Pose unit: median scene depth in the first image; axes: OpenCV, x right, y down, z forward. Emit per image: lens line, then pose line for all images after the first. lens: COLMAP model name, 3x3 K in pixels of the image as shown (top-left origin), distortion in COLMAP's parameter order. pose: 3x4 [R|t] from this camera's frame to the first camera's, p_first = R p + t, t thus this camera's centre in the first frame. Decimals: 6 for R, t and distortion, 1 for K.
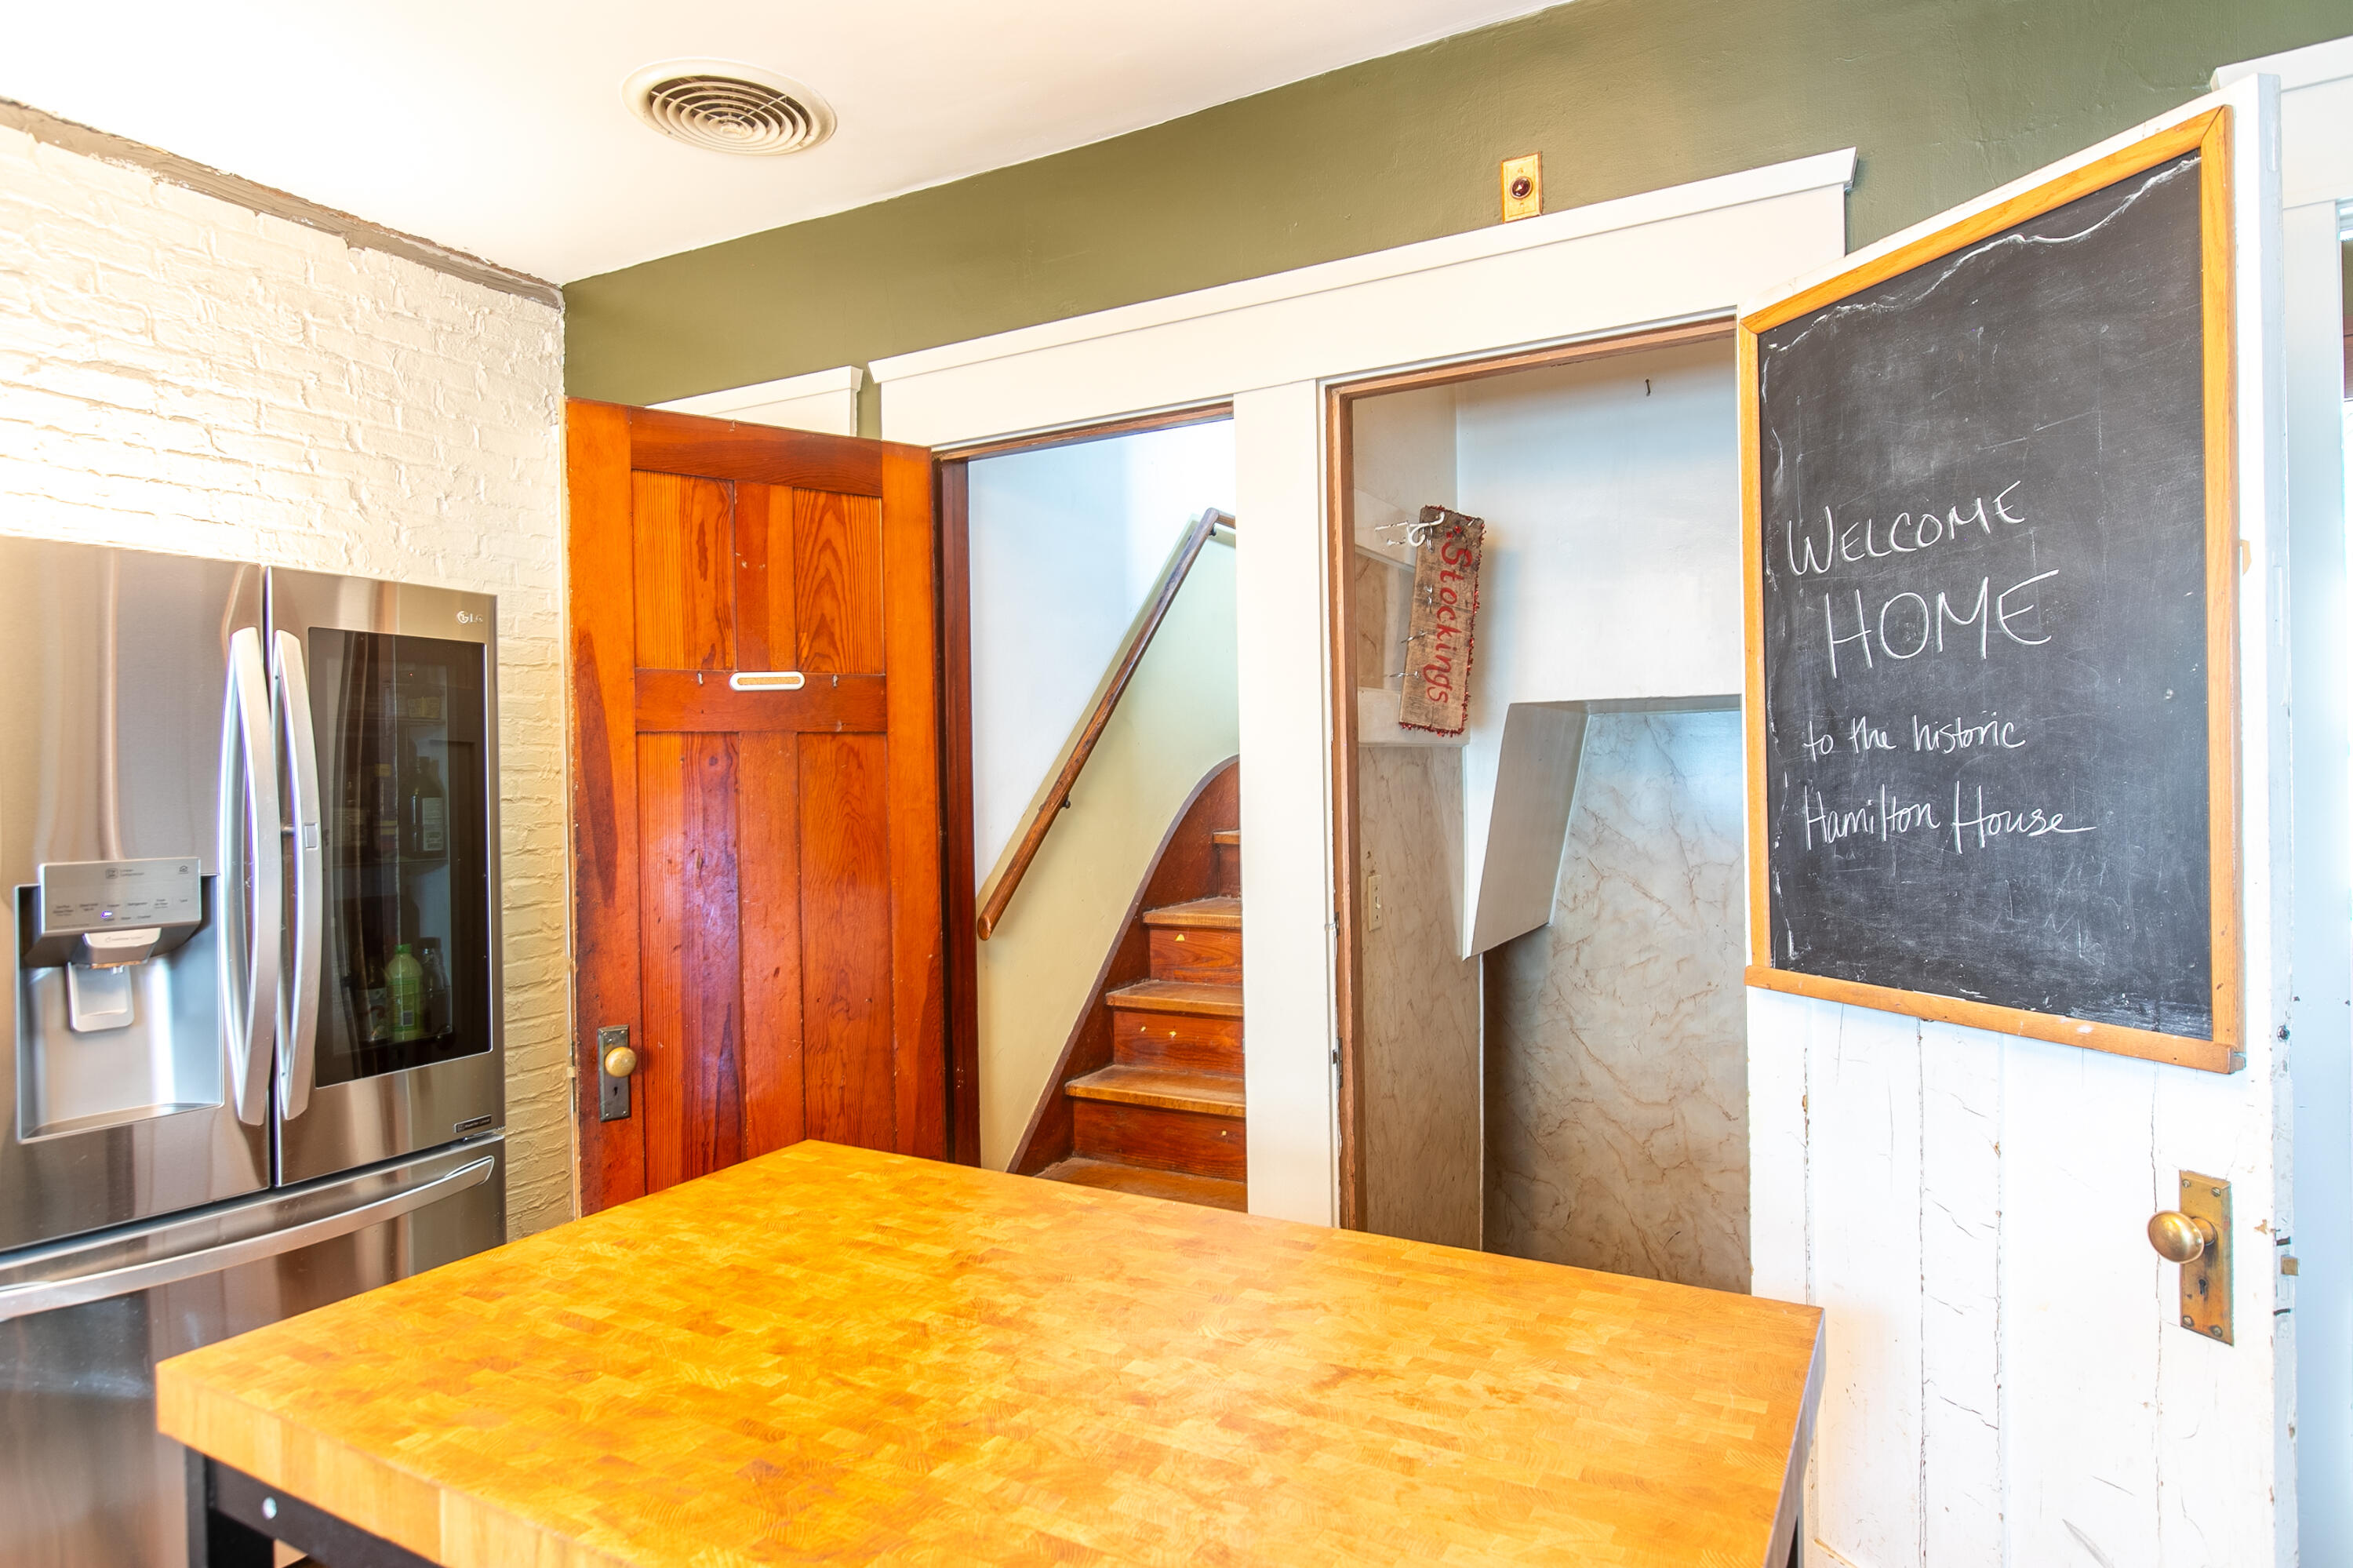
lens RADIAL K [[1358.0, 0, 1176.5], [0, 1358.0, 784.0], [0, 0, 1]] dist [-0.001105, -0.000332]
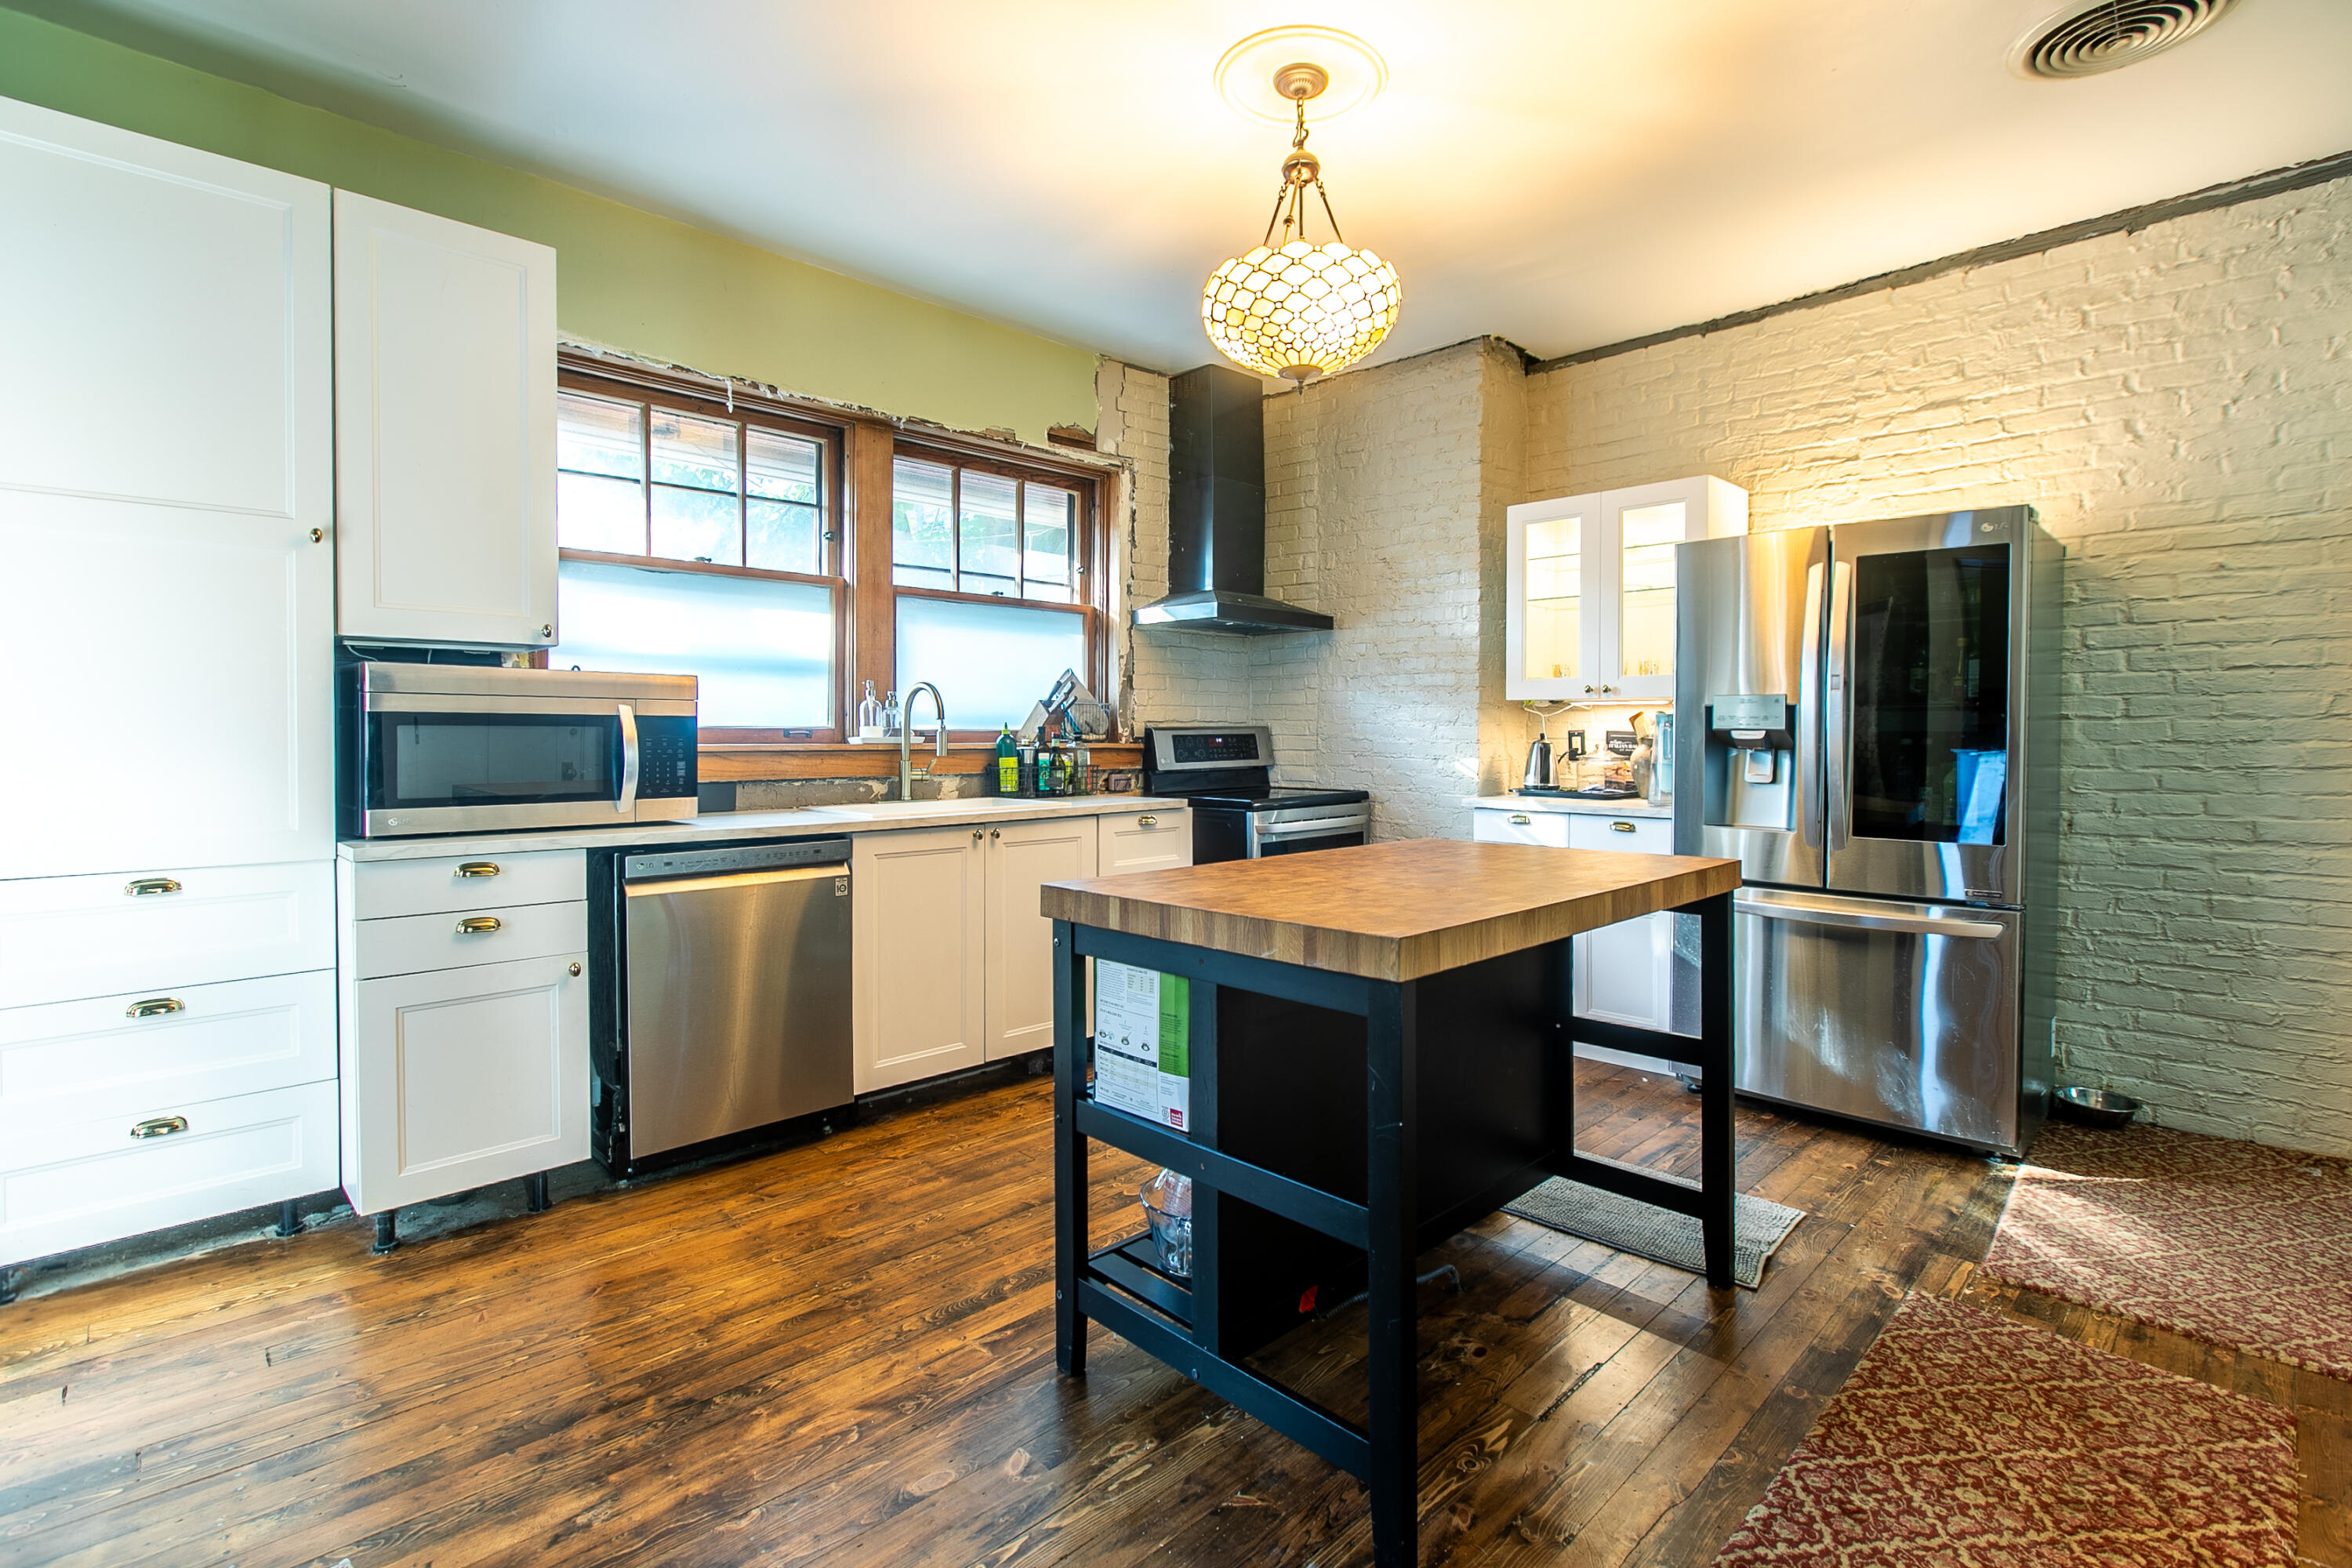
lens RADIAL K [[1072.6, 0, 1176.0], [0, 1072.6, 784.0], [0, 0, 1]] dist [0.001863, 0.000498]
pose [[-0.266649, 0.064058, -0.961663, 0.633787], [-0.000698, 0.997776, 0.066657, 0.054385], [0.963794, 0.018445, -0.266011, 0.407860]]
